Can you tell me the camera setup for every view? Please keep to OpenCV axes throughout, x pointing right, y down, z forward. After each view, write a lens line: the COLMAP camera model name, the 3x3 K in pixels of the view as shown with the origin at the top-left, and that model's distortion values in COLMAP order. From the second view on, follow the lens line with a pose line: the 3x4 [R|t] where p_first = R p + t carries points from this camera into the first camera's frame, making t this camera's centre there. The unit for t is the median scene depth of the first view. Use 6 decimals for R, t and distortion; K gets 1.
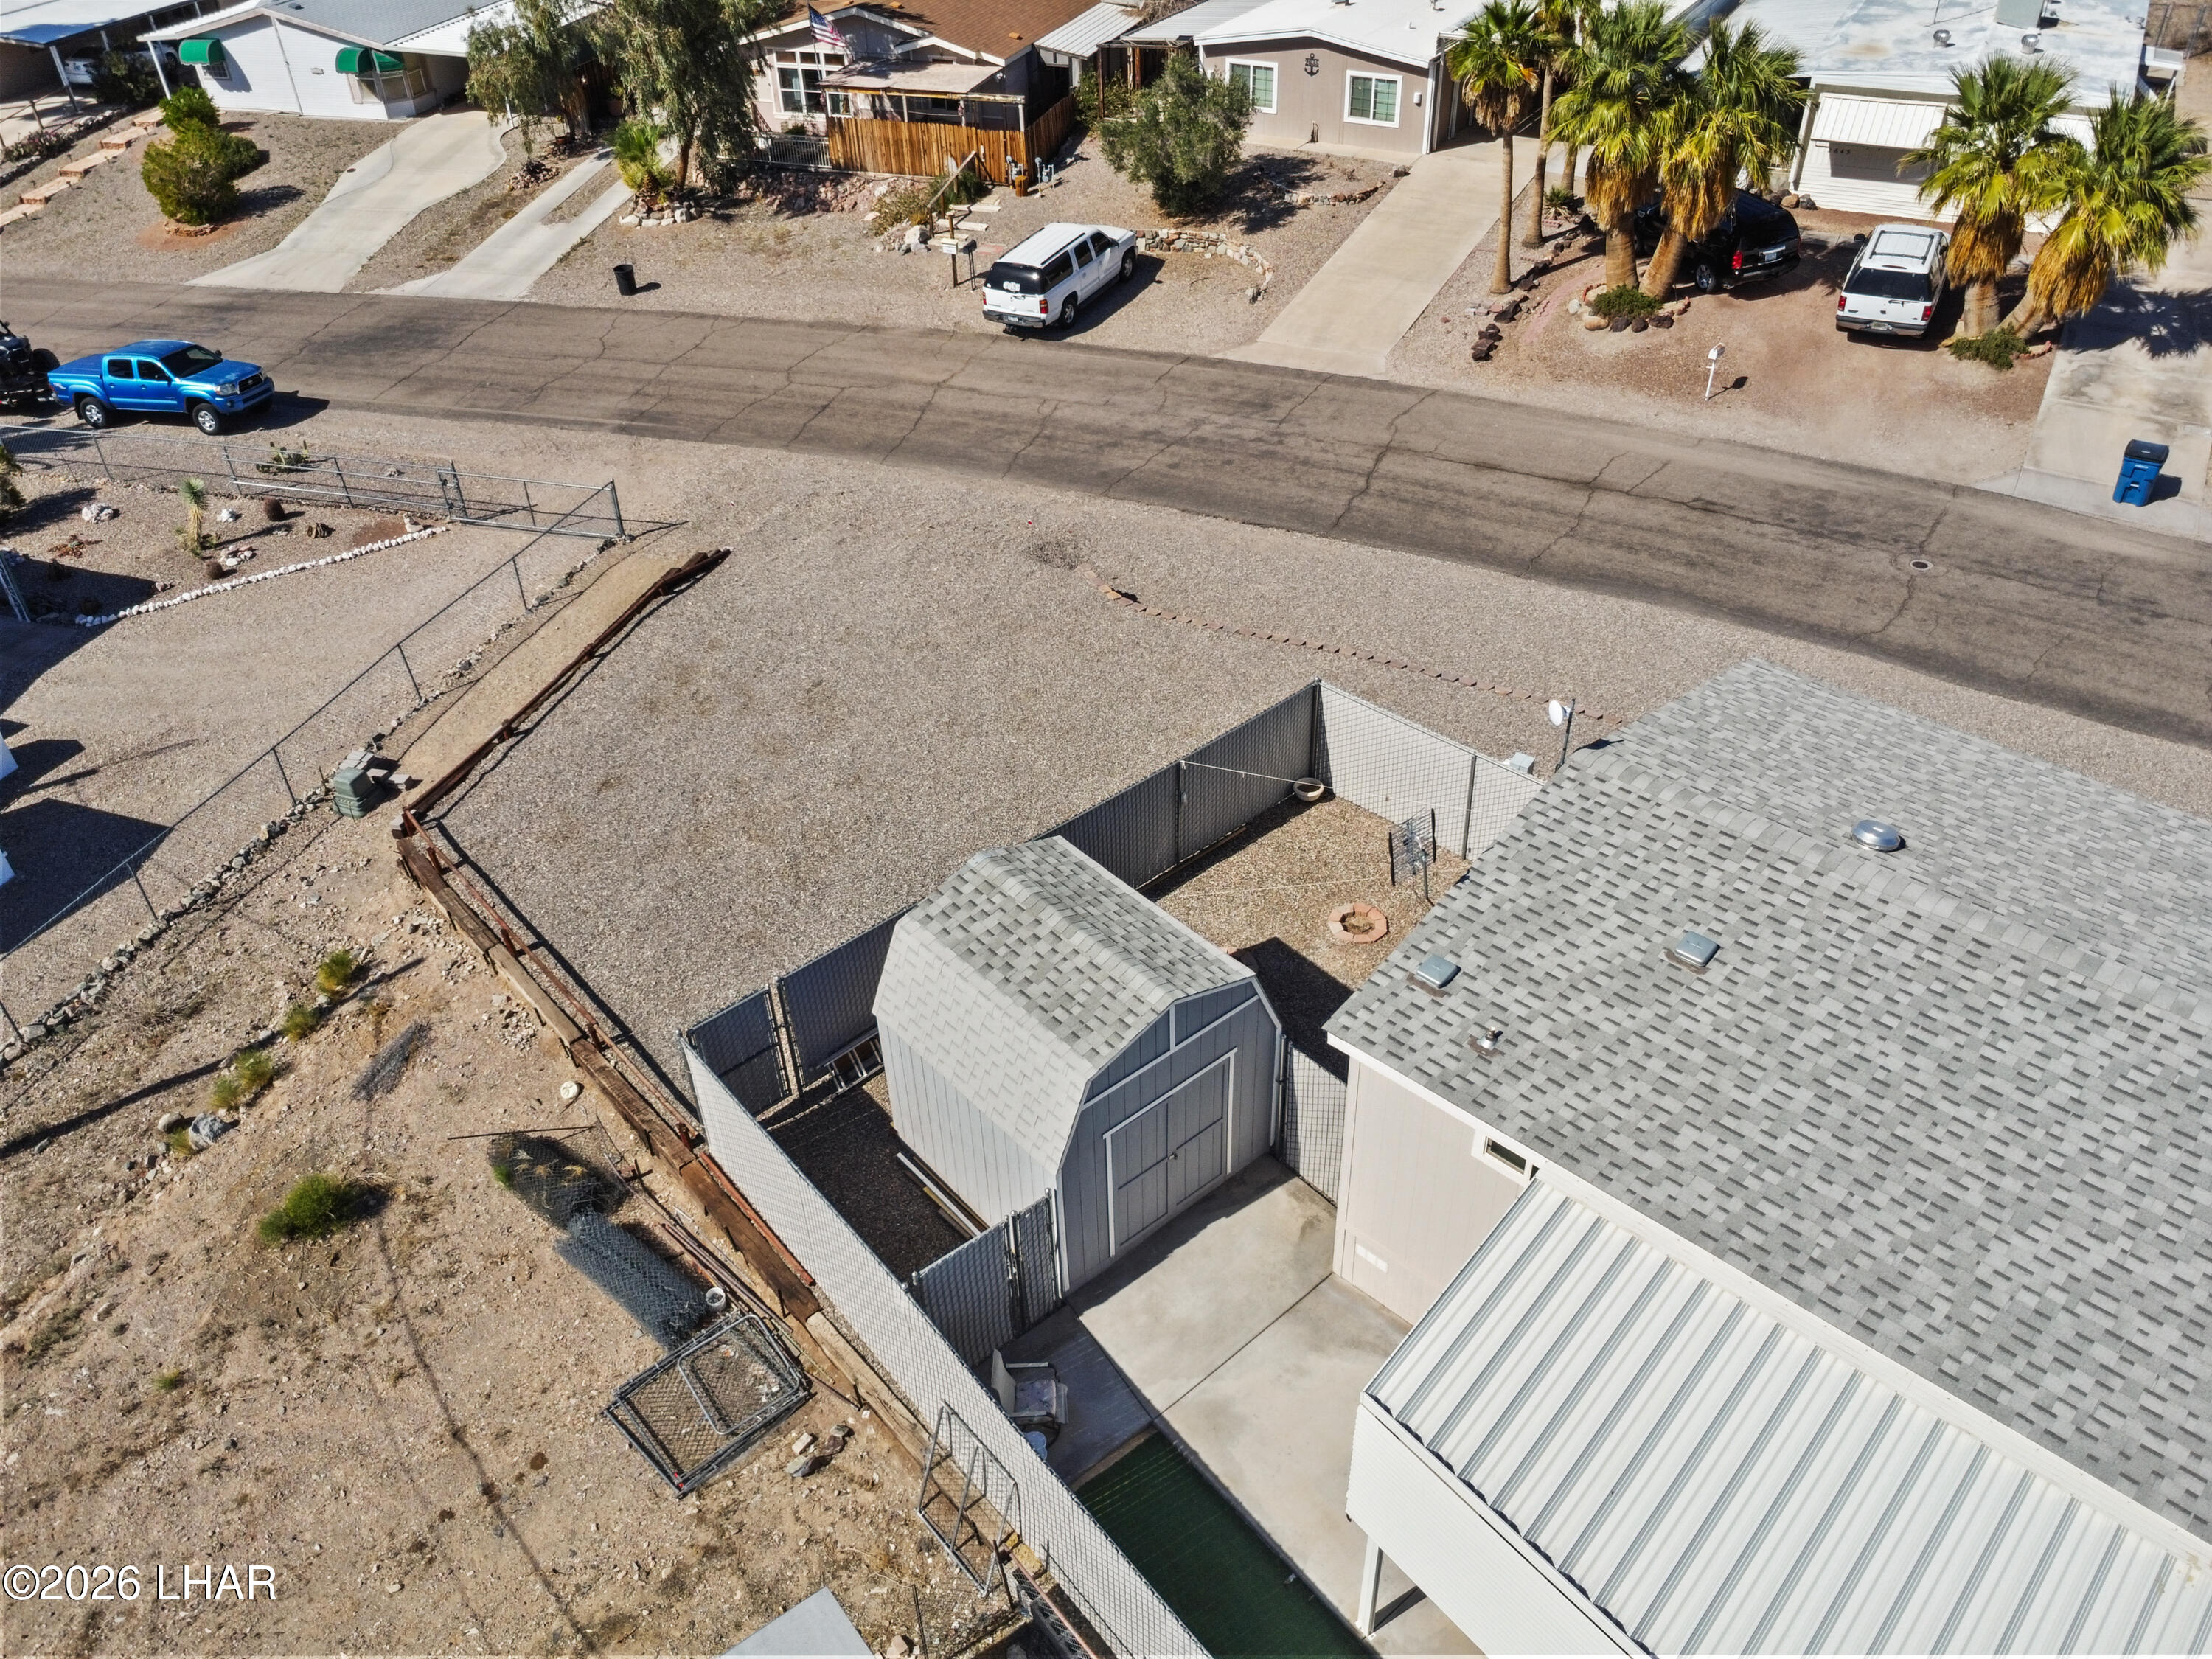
lens RADIAL K [[1668.3, 0, 1108.1], [0, 1668.3, 816.3], [0, 0, 1]] dist [0.008484, -0.007308]
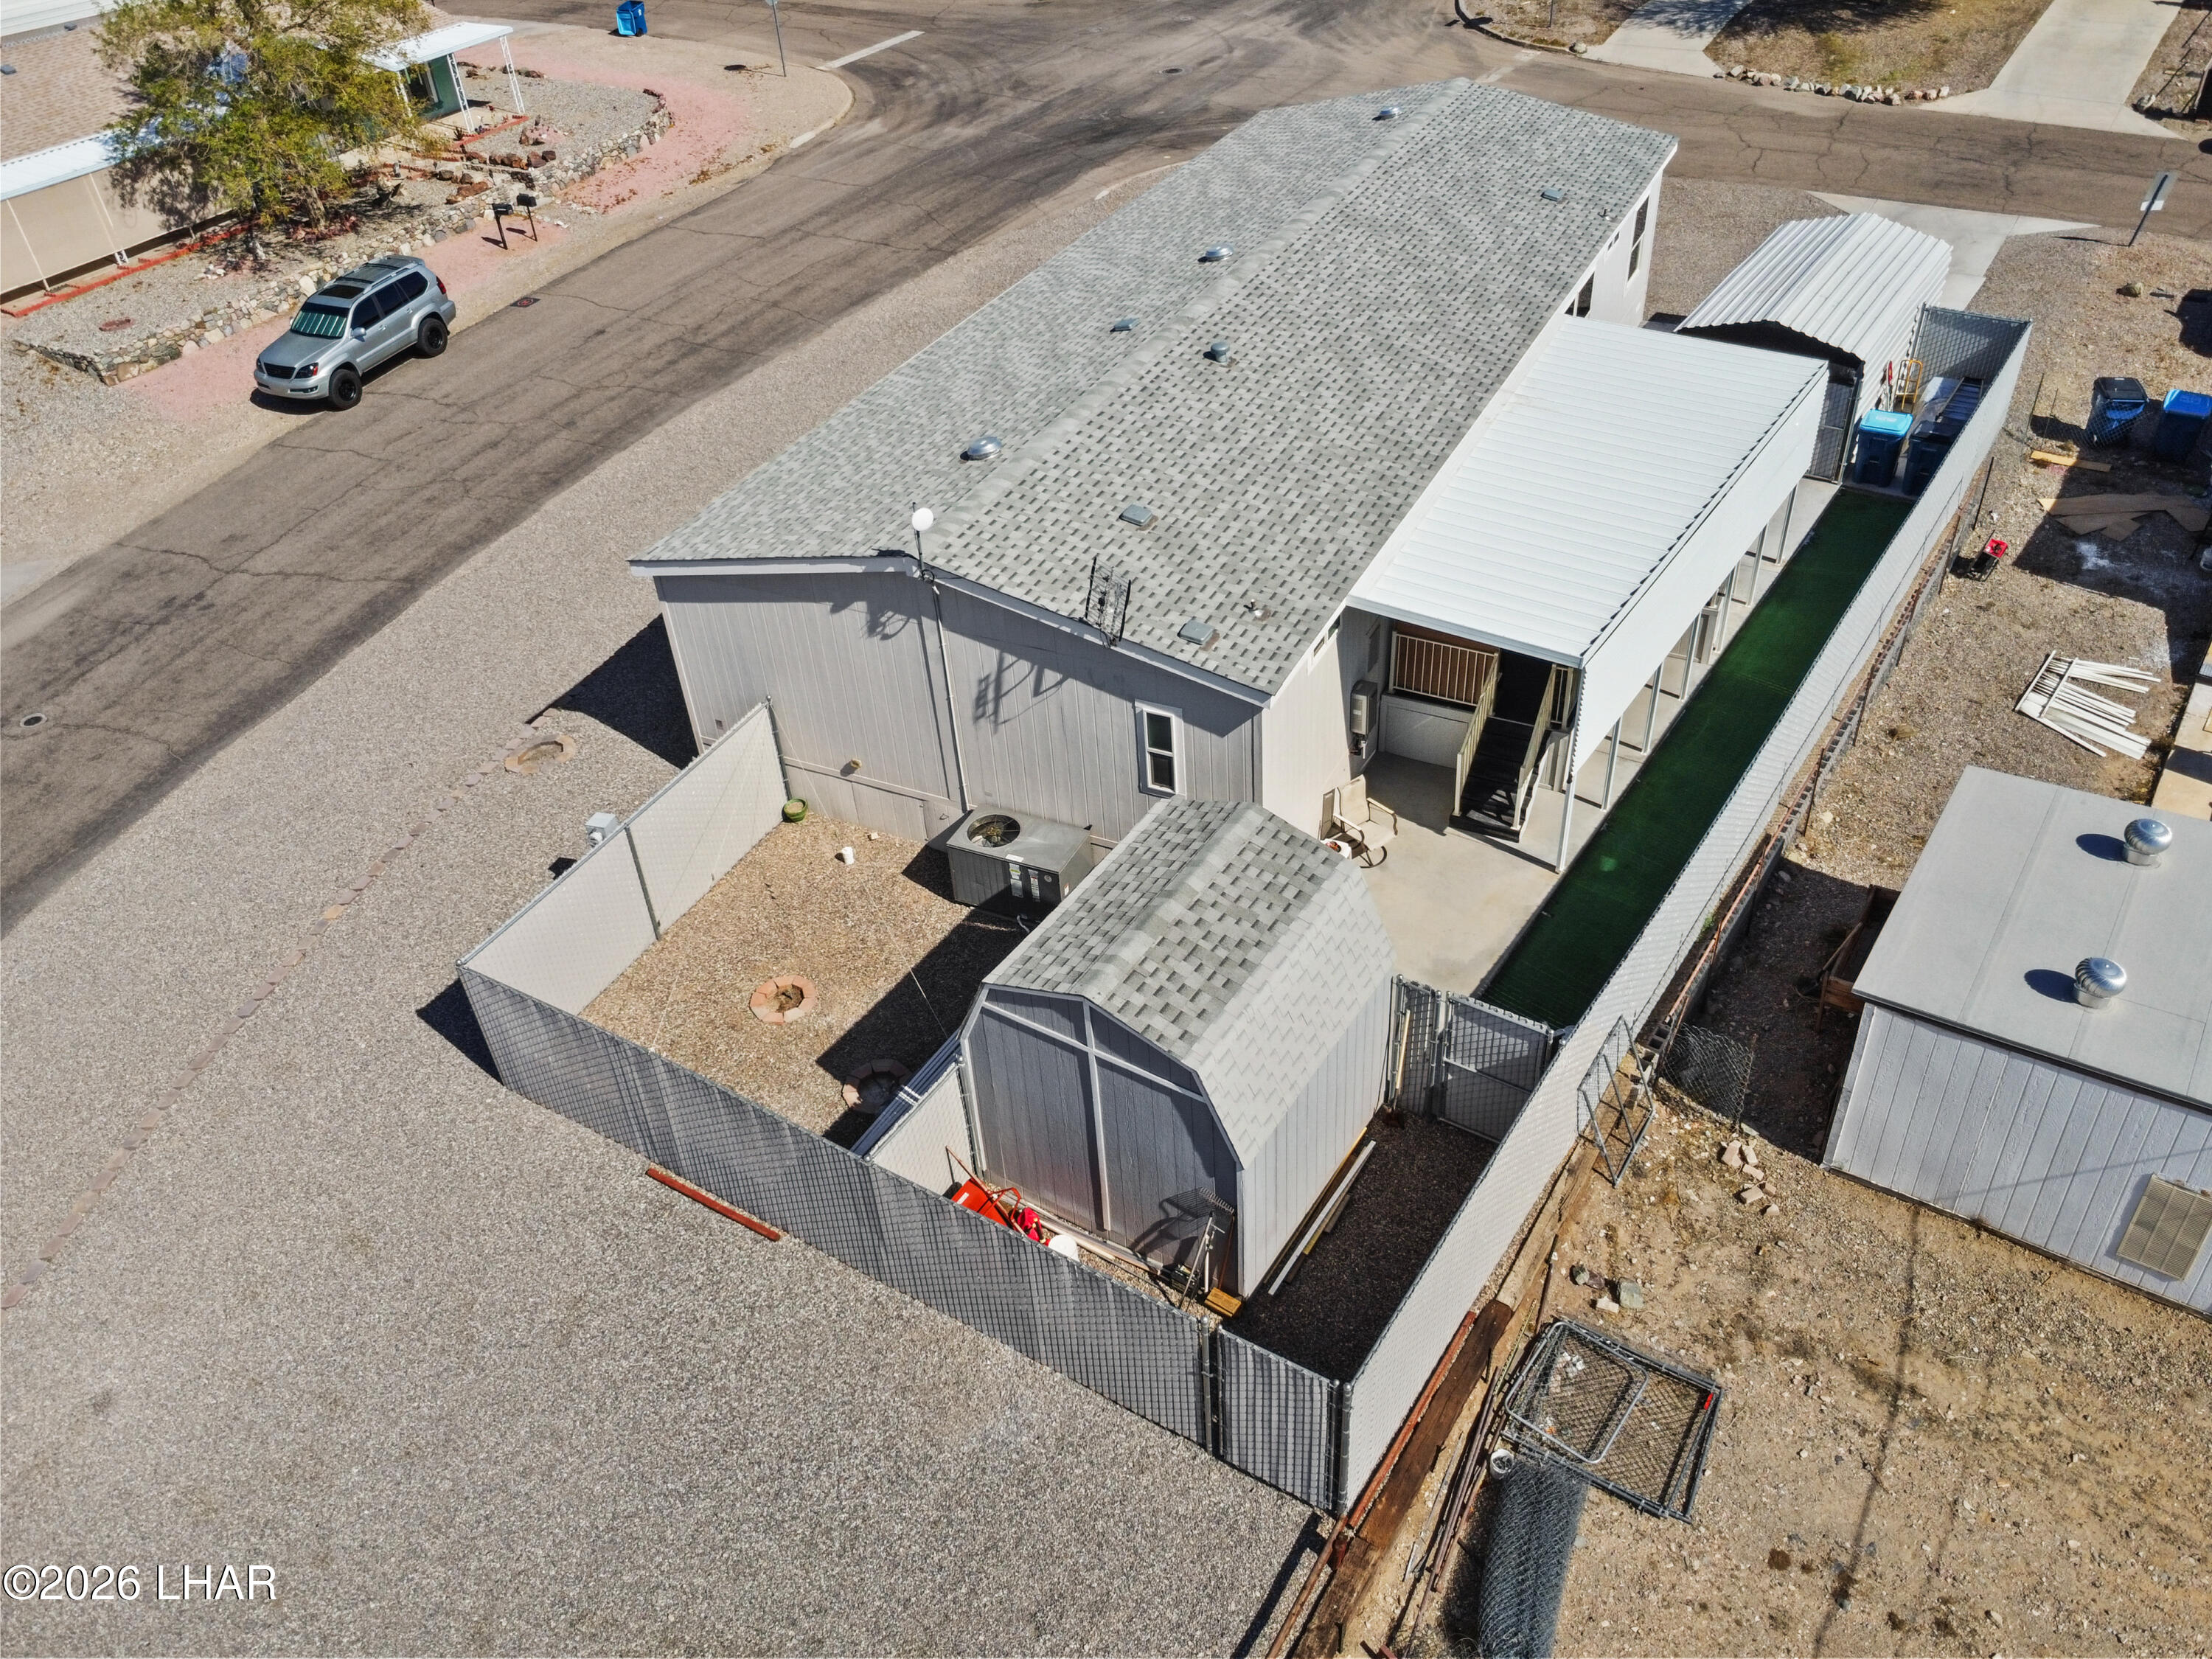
lens RADIAL K [[1668.3, 0, 1108.1], [0, 1668.3, 816.3], [0, 0, 1]] dist [0.008484, -0.007308]
pose [[-0.283063, -0.544077, 0.789845, -0.300992], [0.629398, 0.516020, 0.581018, -0.216242], [-0.723695, 0.661591, 0.196374, 0.354828]]
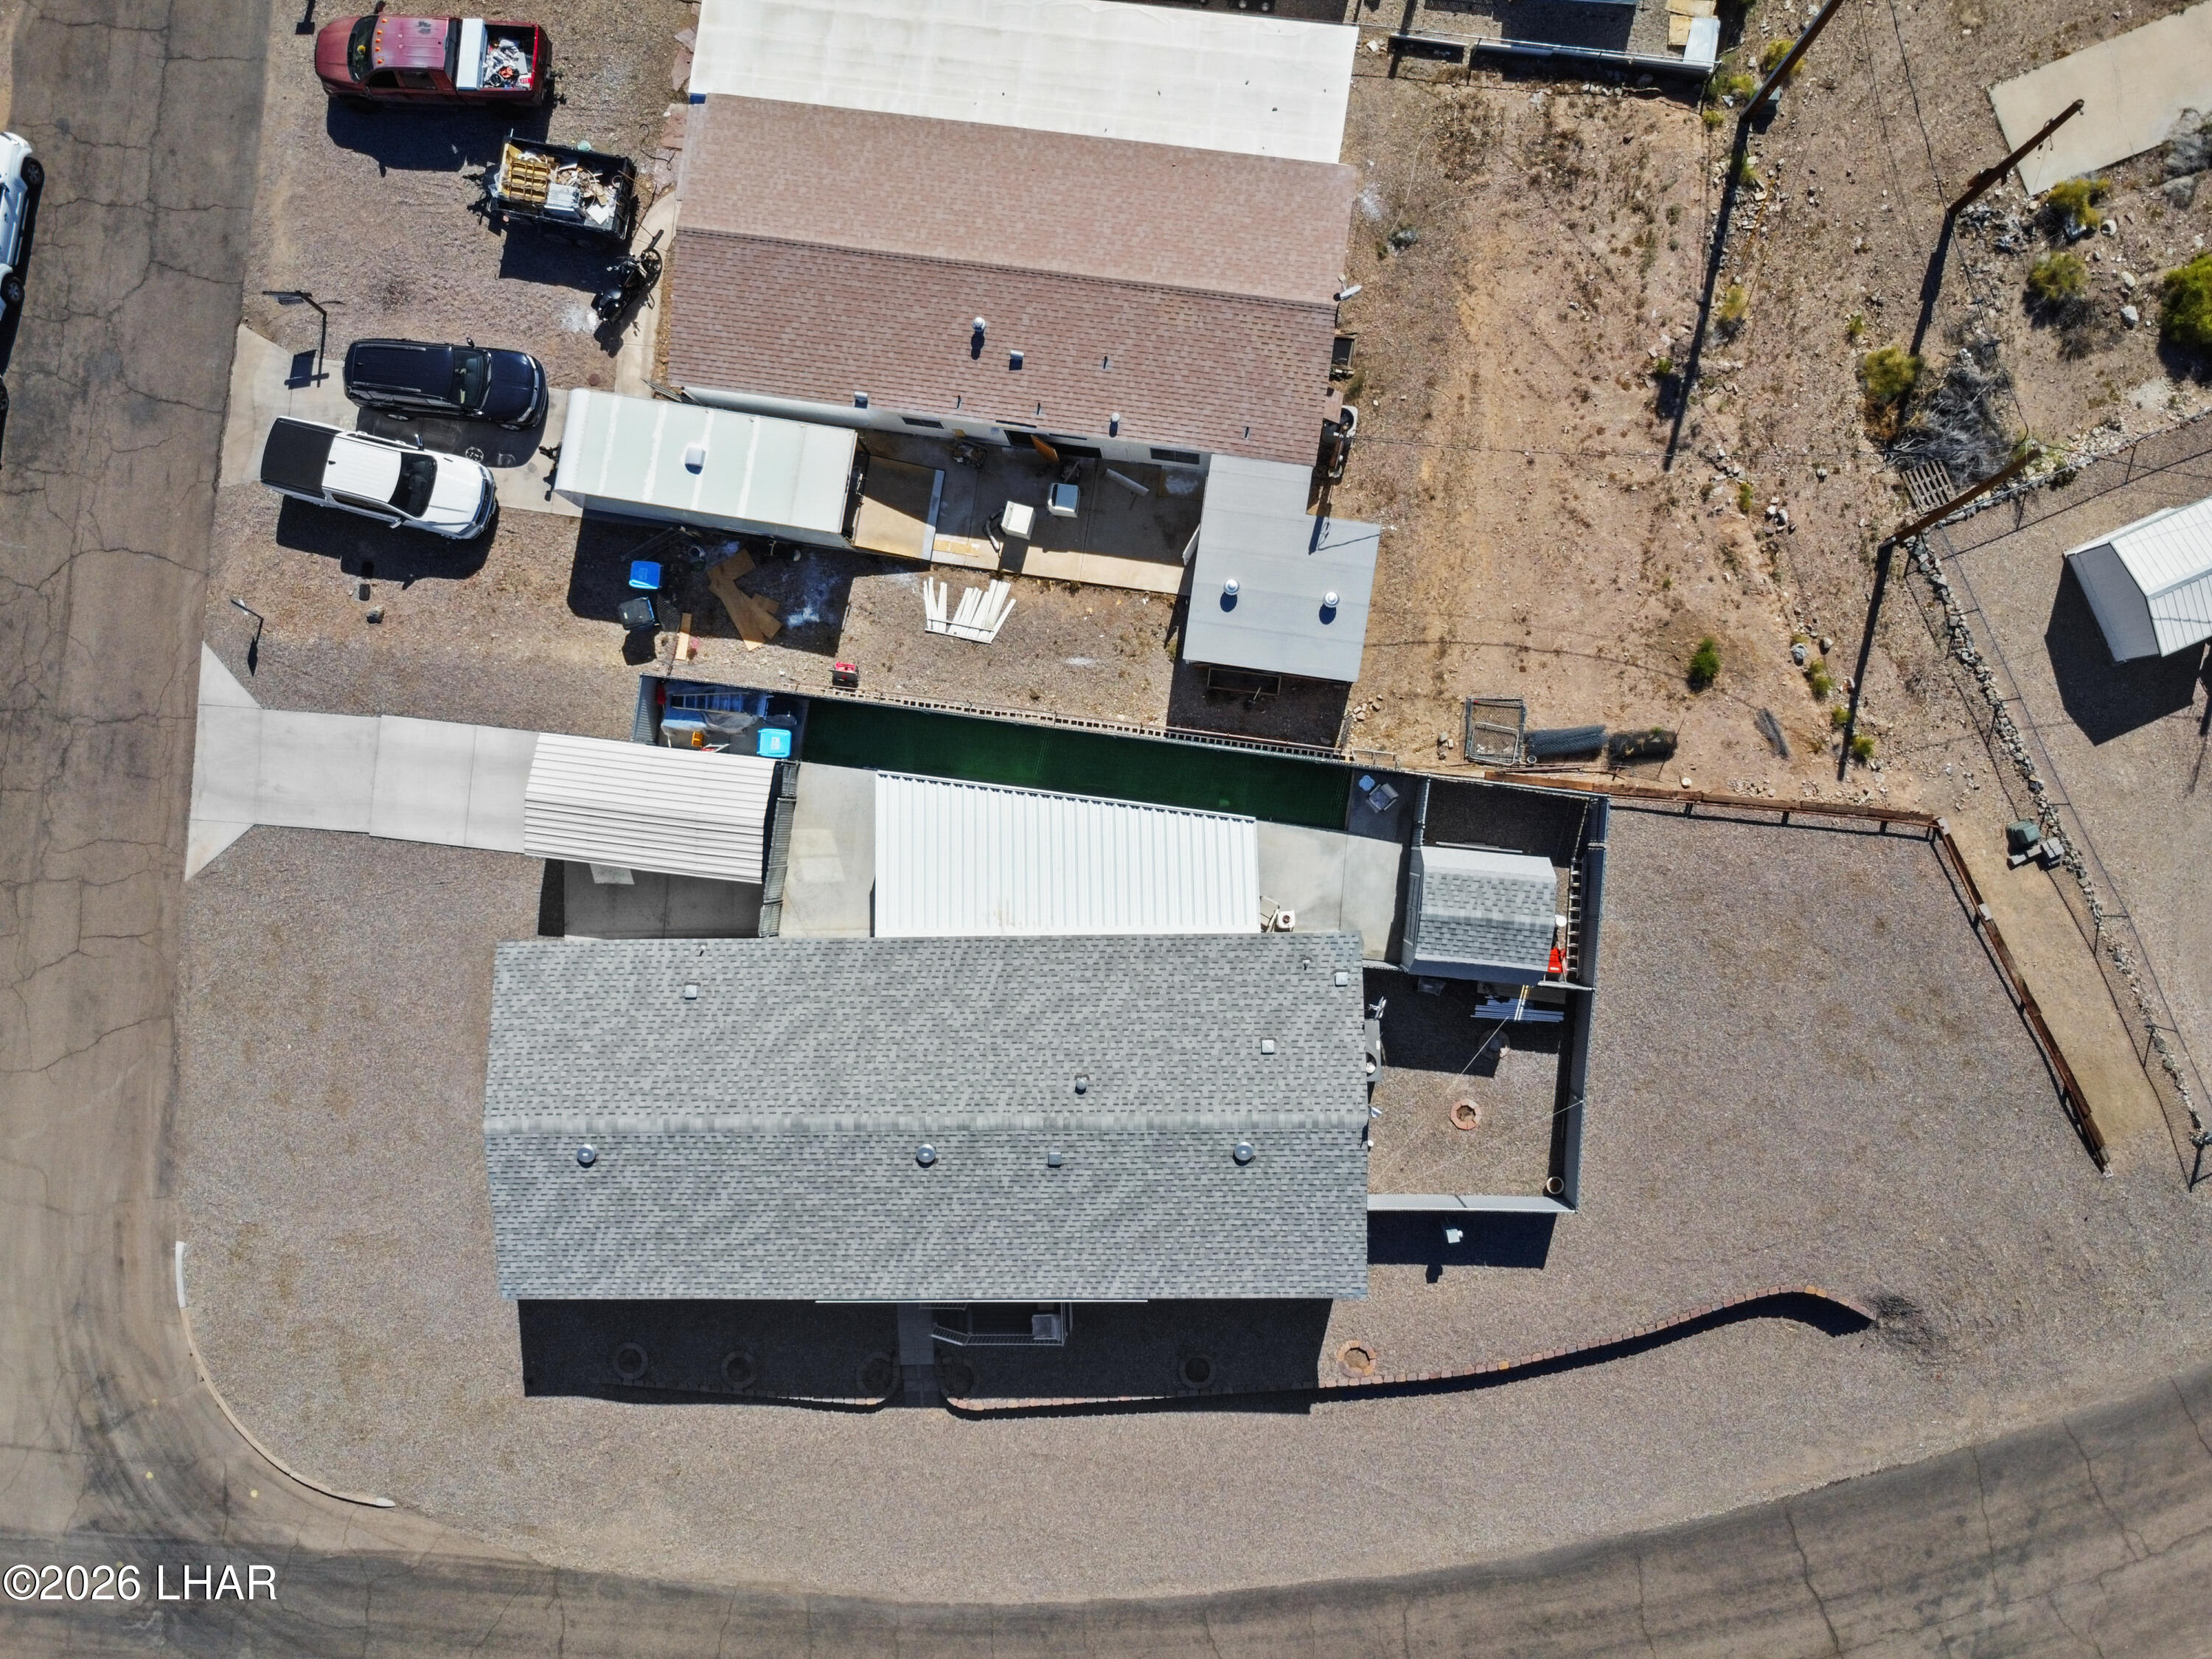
lens RADIAL K [[1668.3, 0, 1108.1], [0, 1668.3, 816.3], [0, 0, 1]] dist [0.008484, -0.007308]
pose [[-0.718164, 0.693046, 0.062666, 0.048189], [-0.357674, -0.444879, 0.821067, -0.680322], [0.596916, 0.567247, 0.567381, -0.302474]]
